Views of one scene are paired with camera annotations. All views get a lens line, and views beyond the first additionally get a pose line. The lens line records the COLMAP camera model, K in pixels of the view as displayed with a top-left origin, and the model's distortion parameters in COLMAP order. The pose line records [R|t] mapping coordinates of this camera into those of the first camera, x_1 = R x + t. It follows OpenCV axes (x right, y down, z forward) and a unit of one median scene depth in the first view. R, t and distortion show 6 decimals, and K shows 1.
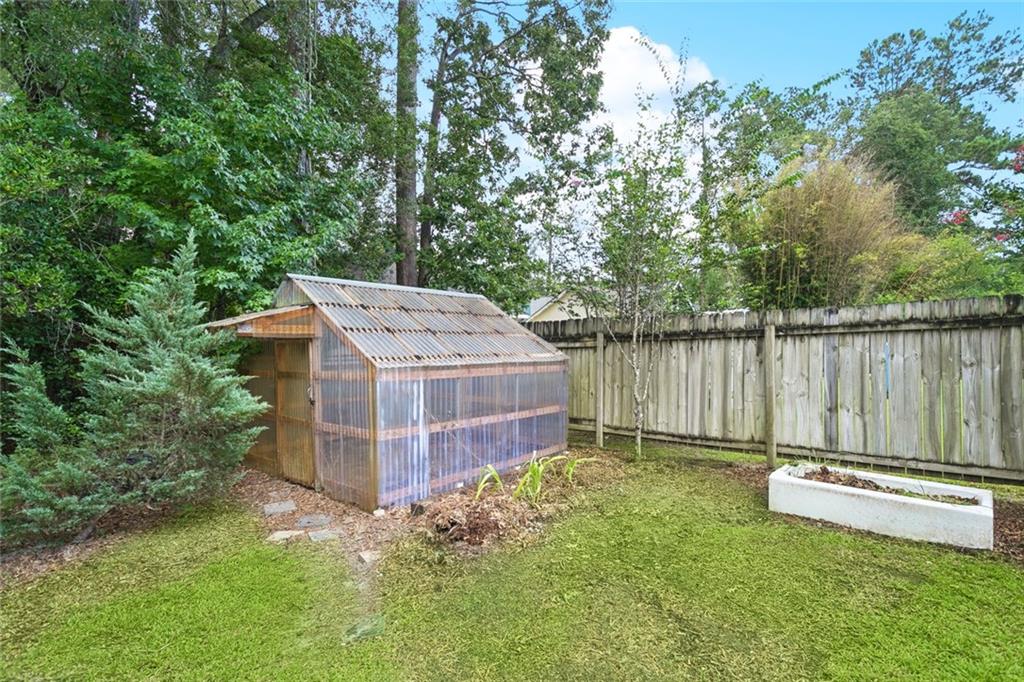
lens RADIAL K [[493.6, 0, 511.6], [0, 493.6, 344.6], [0, 0, 1]] dist [-0.000542, 0.000678]
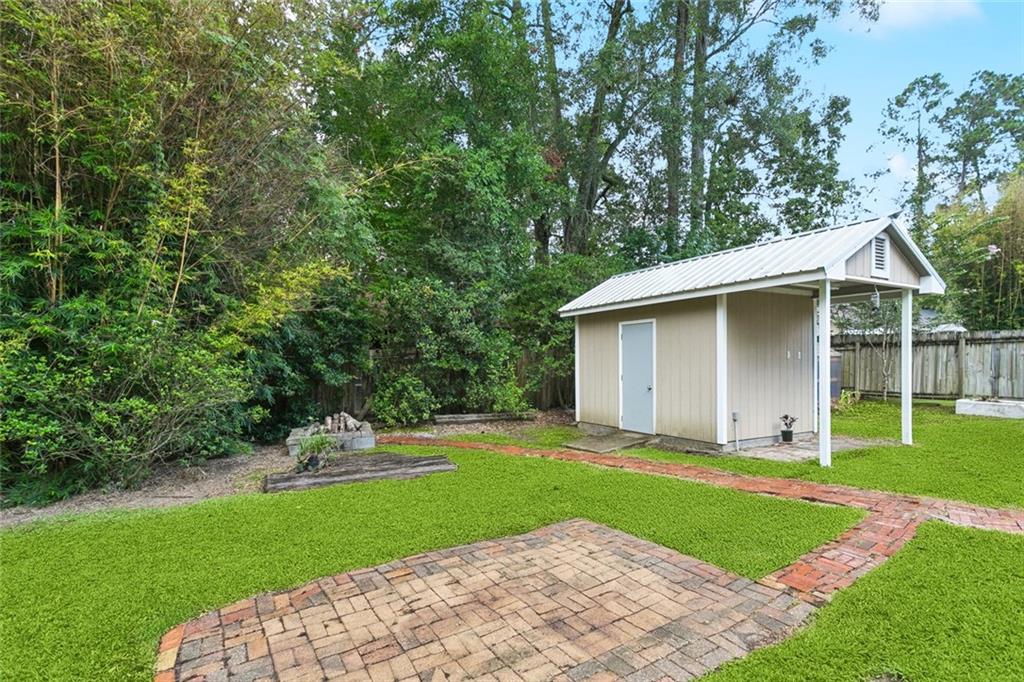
lens RADIAL K [[493.6, 0, 509.3], [0, 493.6, 365.0], [0, 0, 1]] dist [-0.000542, 0.000678]
pose [[0.950675, 0.005169, -0.310147, -0.638382], [0.003891, 0.999584, 0.028586, 0.005554], [0.310165, -0.028383, 0.950259, -1.551391]]
